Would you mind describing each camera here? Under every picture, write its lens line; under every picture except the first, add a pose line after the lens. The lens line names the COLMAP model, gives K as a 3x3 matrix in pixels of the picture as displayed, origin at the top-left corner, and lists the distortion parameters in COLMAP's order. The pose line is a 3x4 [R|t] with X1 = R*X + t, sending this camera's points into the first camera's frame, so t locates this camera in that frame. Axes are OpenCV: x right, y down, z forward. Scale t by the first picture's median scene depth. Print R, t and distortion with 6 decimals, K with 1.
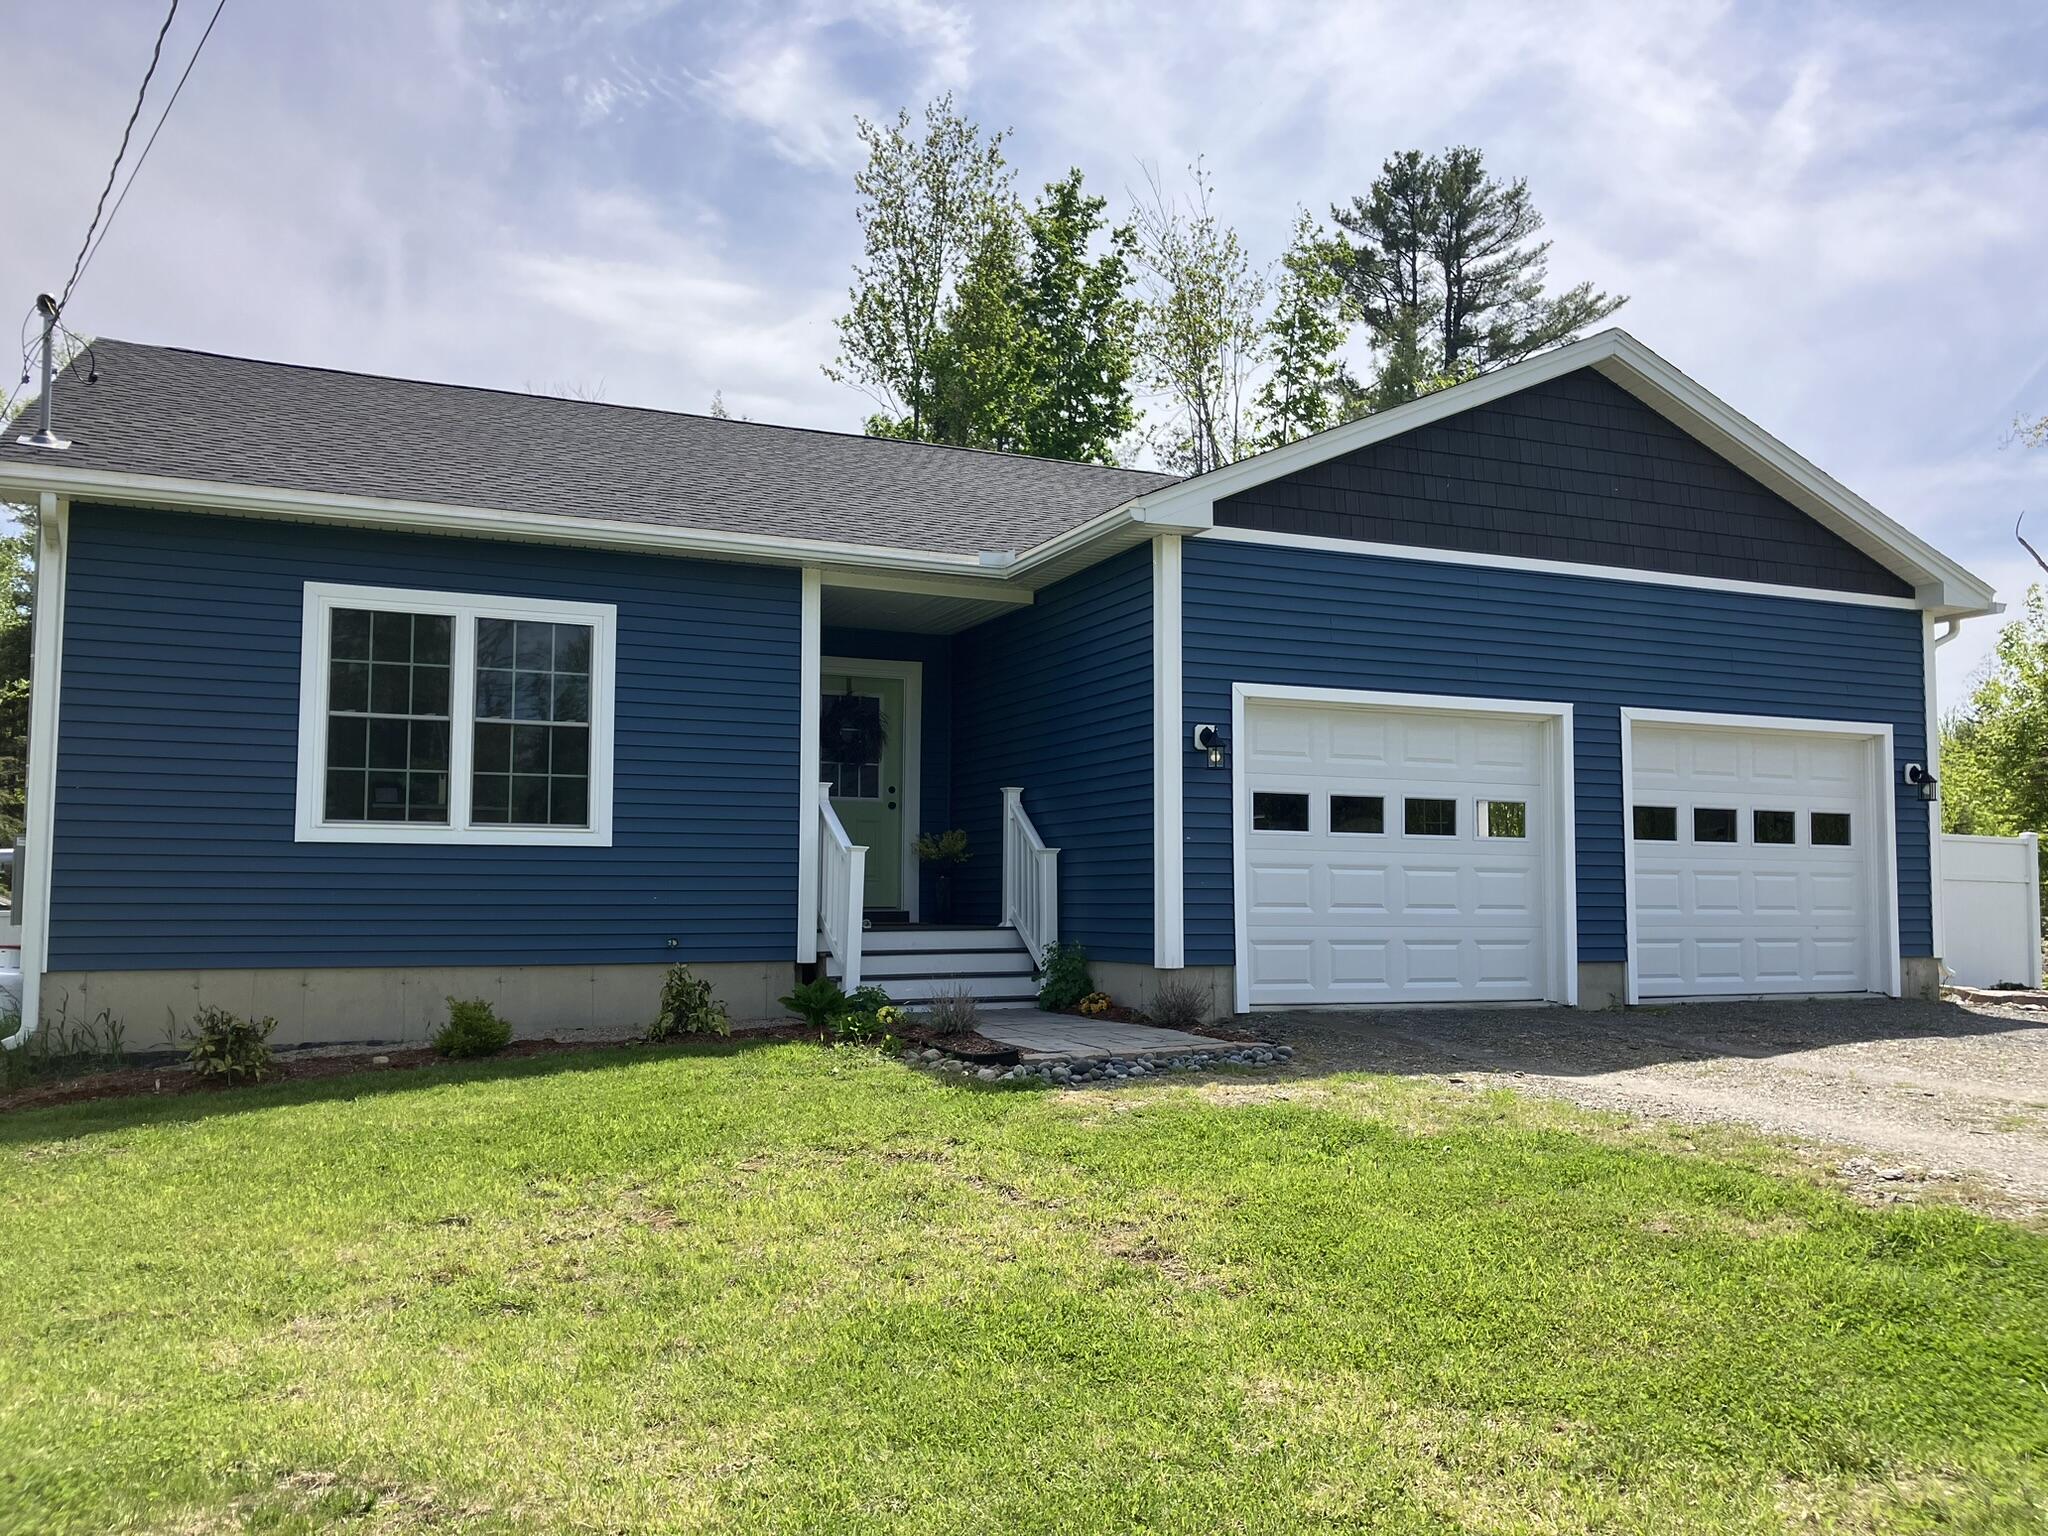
lens RADIAL K [[1664.4, 0, 1019.6], [0, 1664.4, 787.9], [0, 0, 1]] dist [0.027235, 0.000191]
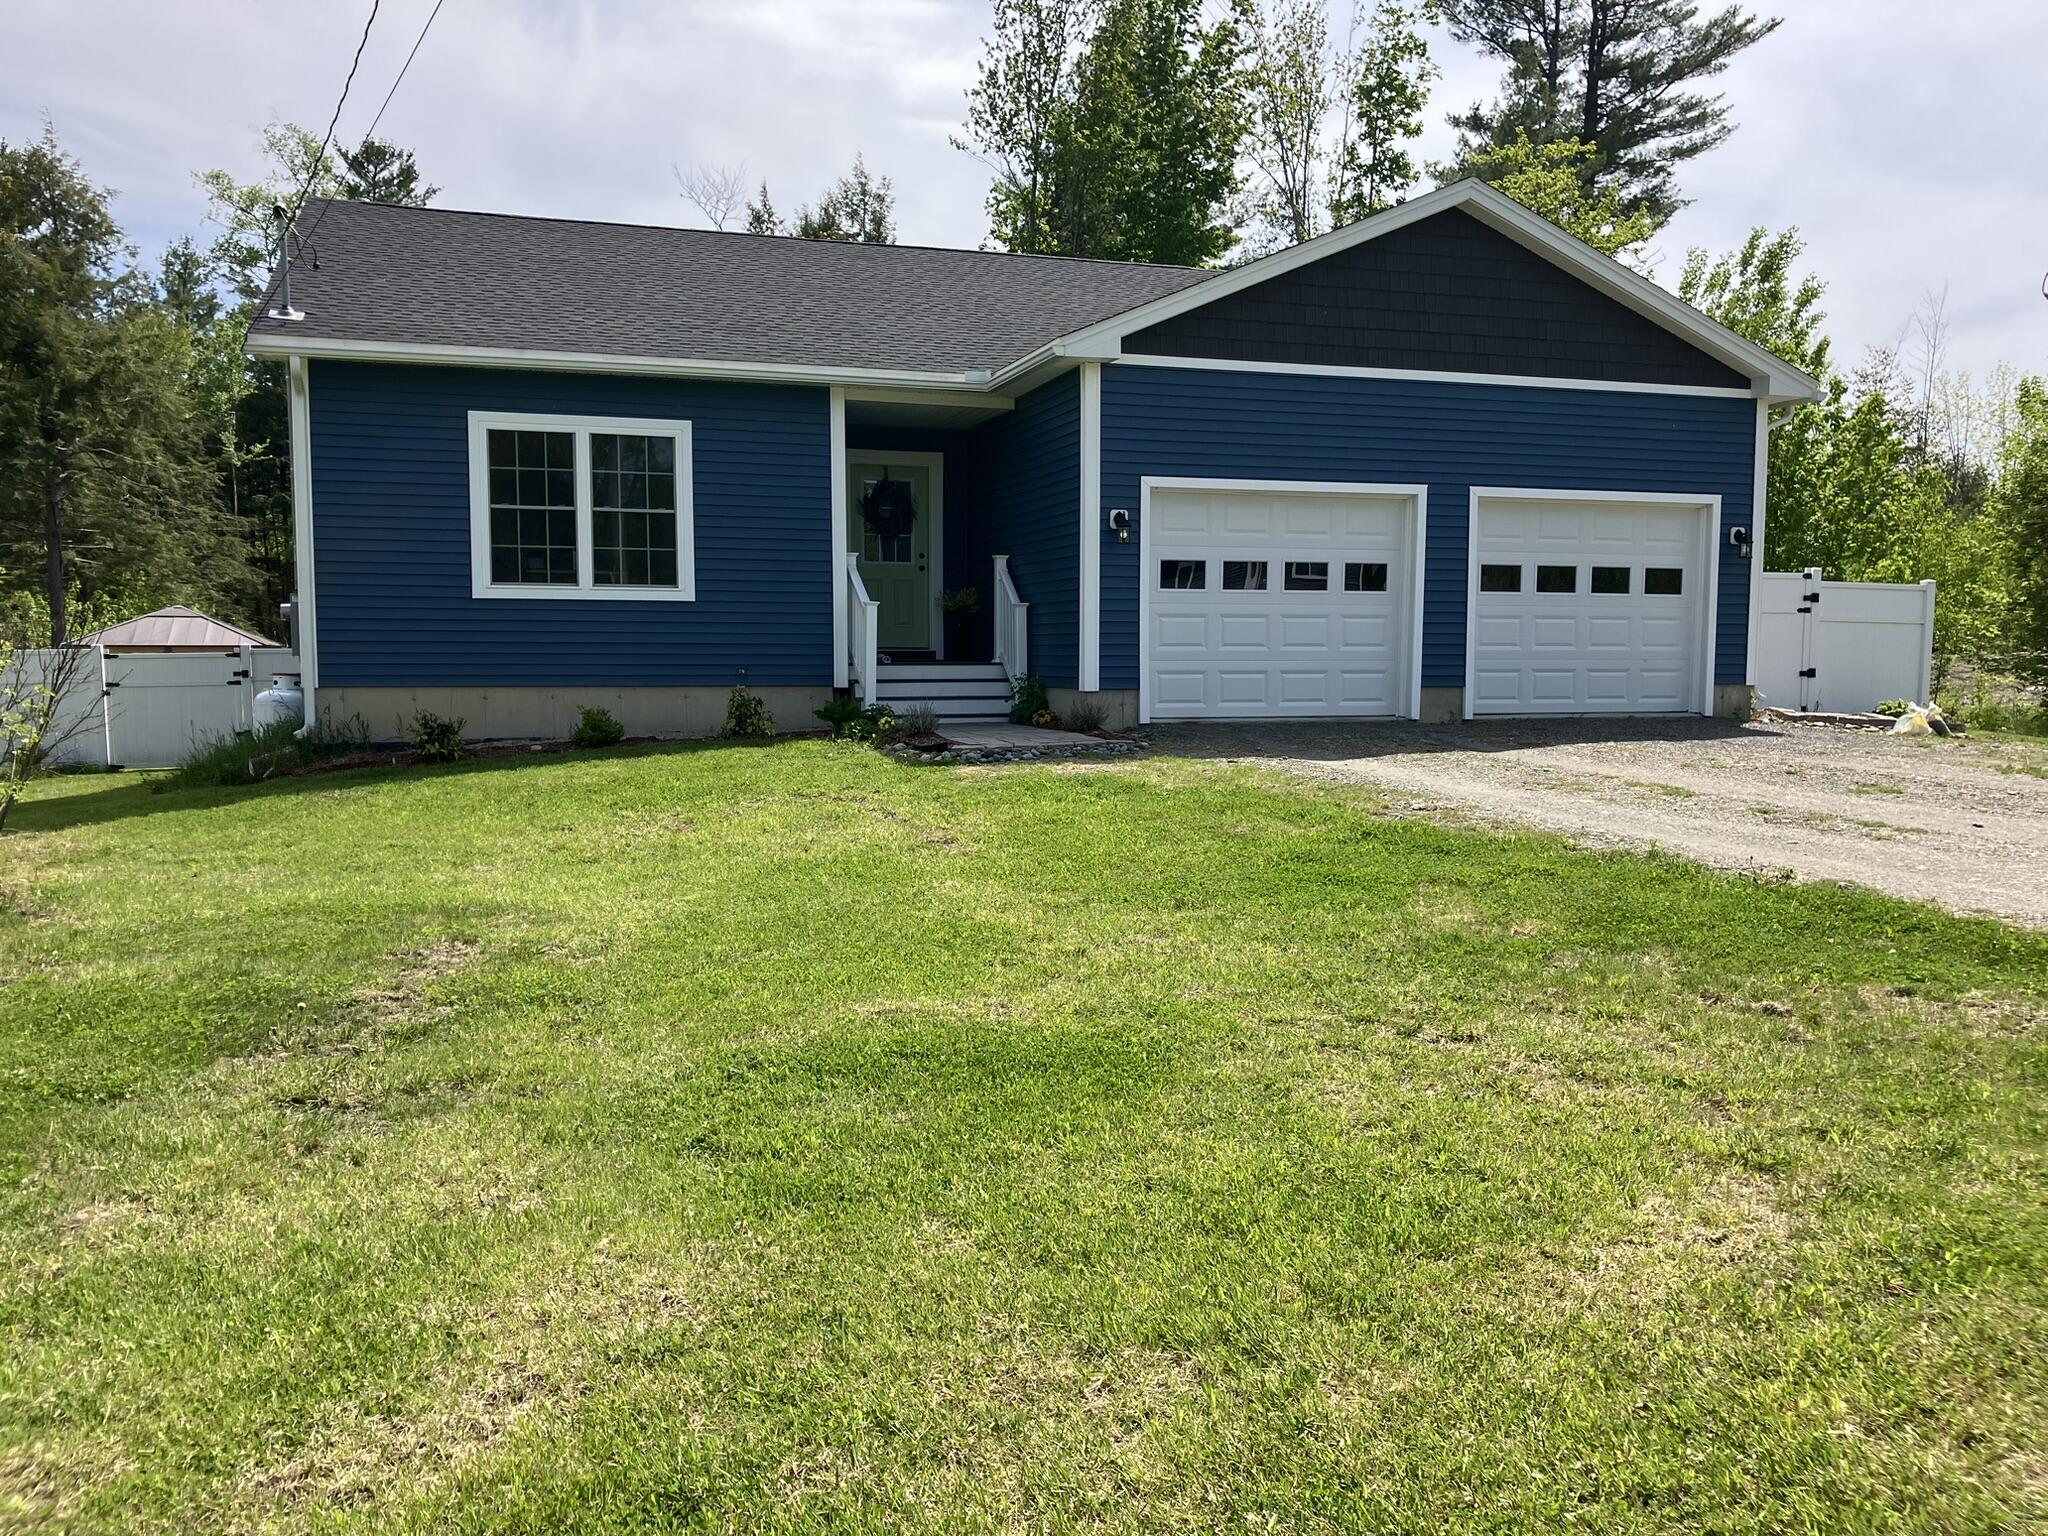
lens RADIAL K [[1668.8, 0, 1022.7], [0, 1668.8, 799.2], [0, 0, 1]] dist [0.028043, -0.016222]
pose [[0.993859, 0.009460, -0.110248, 0.179488], [0.008072, 0.987485, 0.157506, -0.018513], [0.110358, -0.157429, 0.981345, -0.352208]]
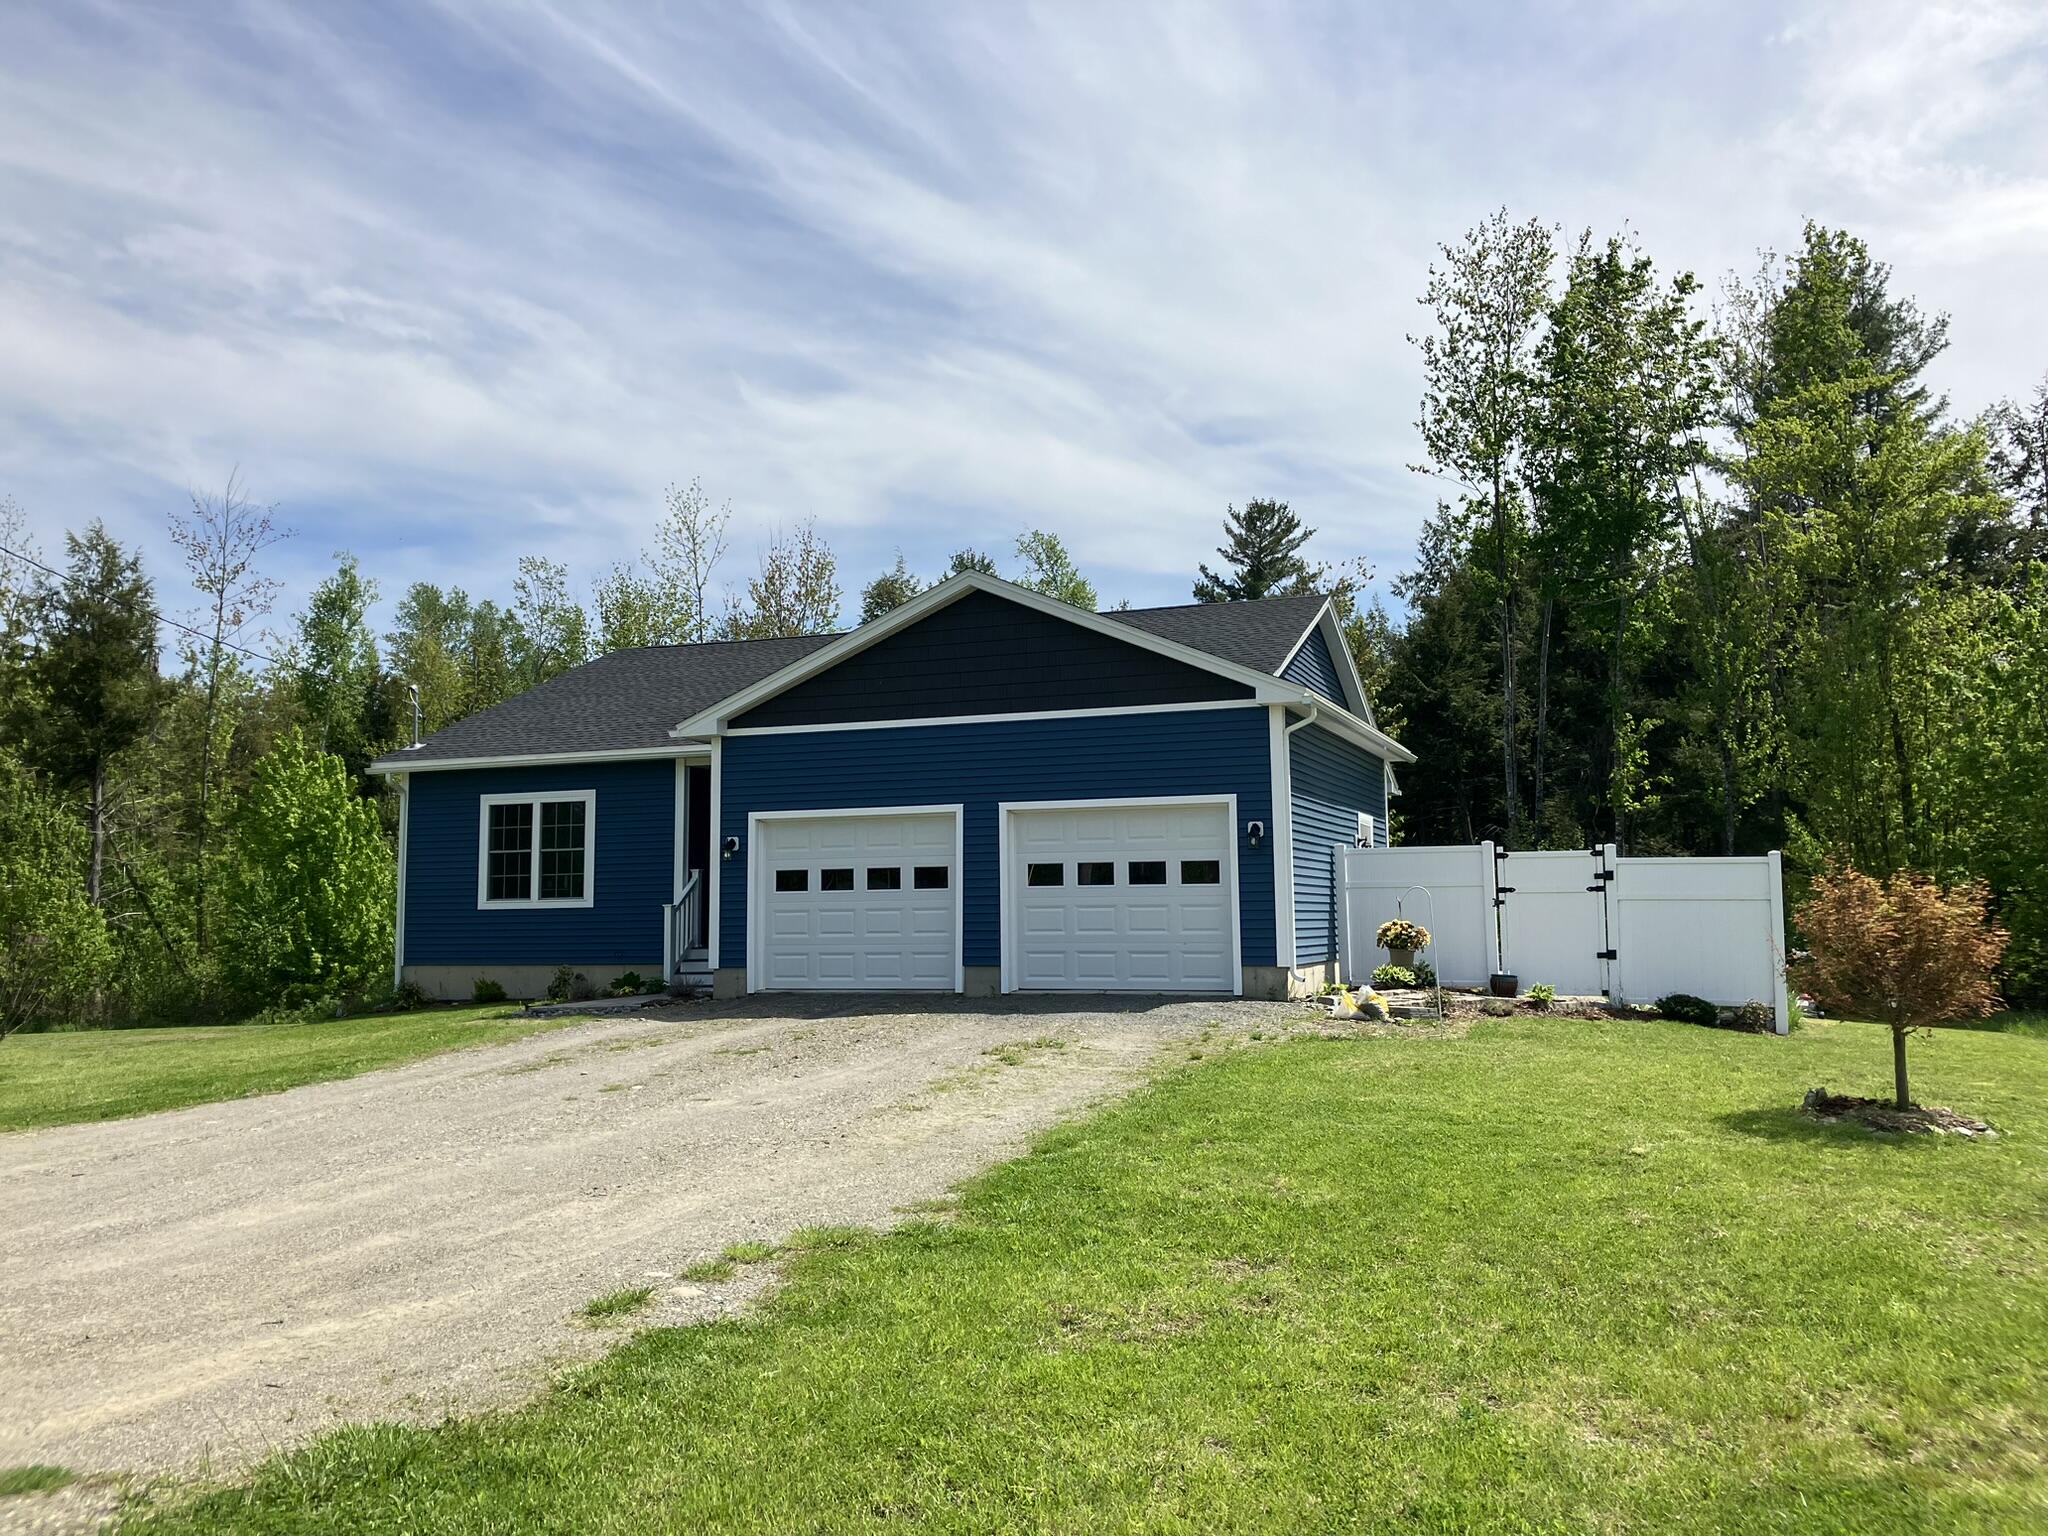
lens RADIAL K [[1689.7, 0, 1028.6], [0, 1689.7, 733.8], [0, 0, 1]] dist [0.058022, -0.065078]
pose [[0.713387, -0.090433, -0.694911, 1.623178], [0.060265, 0.995882, -0.067733, -0.004111], [0.698174, 0.006441, 0.715899, -0.127182]]
